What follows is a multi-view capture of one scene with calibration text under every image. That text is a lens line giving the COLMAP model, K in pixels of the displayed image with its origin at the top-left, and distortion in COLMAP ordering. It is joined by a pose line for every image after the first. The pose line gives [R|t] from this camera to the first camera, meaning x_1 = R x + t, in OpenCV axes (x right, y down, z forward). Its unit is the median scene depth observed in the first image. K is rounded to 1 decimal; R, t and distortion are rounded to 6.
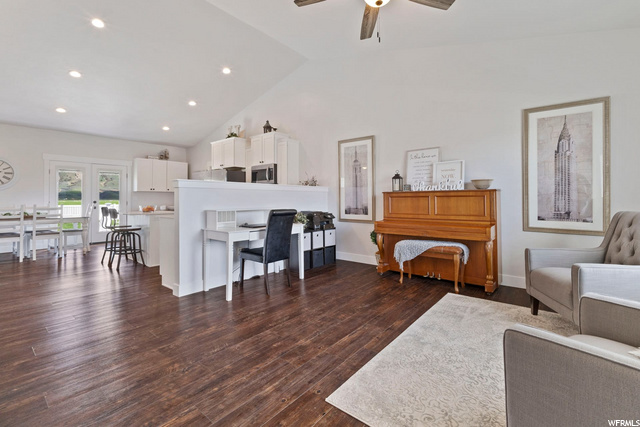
lens RADIAL K [[279.9, 0, 322.4], [0, 279.9, 195.8], [0, 0, 1]] dist [-0.002076, -0.000962]
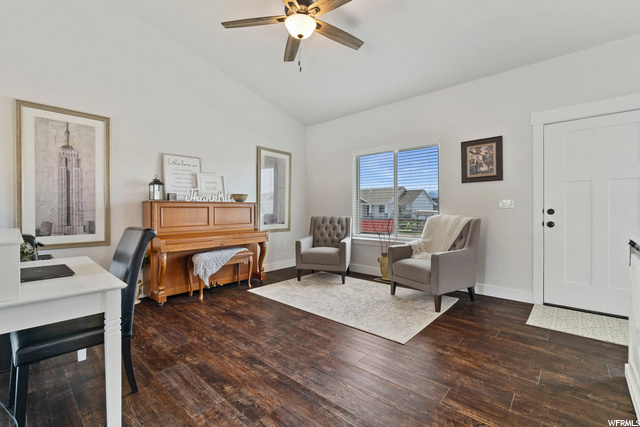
lens RADIAL K [[279.9, 0, 319.5], [0, 279.9, 213.3], [0, 0, 1]] dist [-0.002076, -0.000962]
pose [[0.064949, -0.013642, 0.997795, -0.666116], [-0.015017, 0.999780, 0.014646, 0.003848], [-0.997776, -0.015935, 0.064729, 0.601836]]
